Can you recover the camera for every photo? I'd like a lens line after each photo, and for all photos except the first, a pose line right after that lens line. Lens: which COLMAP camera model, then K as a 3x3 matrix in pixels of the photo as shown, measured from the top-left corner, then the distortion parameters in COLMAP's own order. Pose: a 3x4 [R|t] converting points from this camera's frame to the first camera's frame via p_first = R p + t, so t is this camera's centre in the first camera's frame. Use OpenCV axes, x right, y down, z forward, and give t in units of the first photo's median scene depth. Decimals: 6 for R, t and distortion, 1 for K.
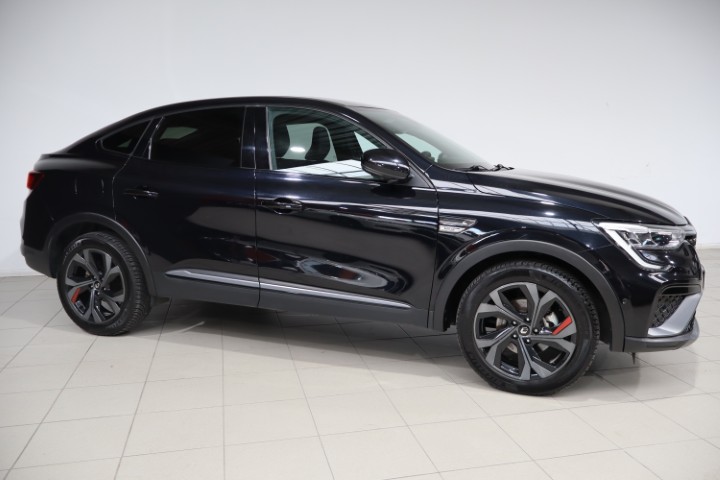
lens RADIAL K [[600.6, 0, 361.3], [0, 600.6, 240.6], [0, 0, 1]] dist [-0.006941, 0.005321]
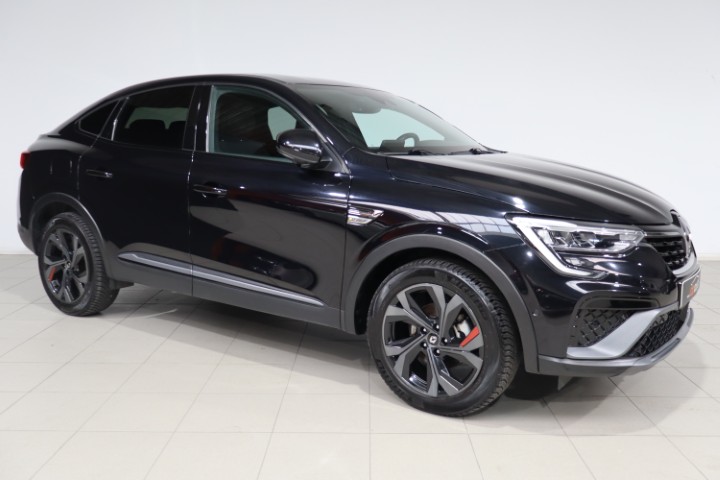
lens RADIAL K [[678.8, 0, 358.8], [0, 678.8, 237.1], [0, 0, 1]] dist [-0.006904, 0.000000]
pose [[0.968466, 0.038307, -0.246183, 0.388659], [-0.036672, 0.999264, 0.011224, -0.004605], [0.246432, -0.001842, 0.969158, 0.024462]]
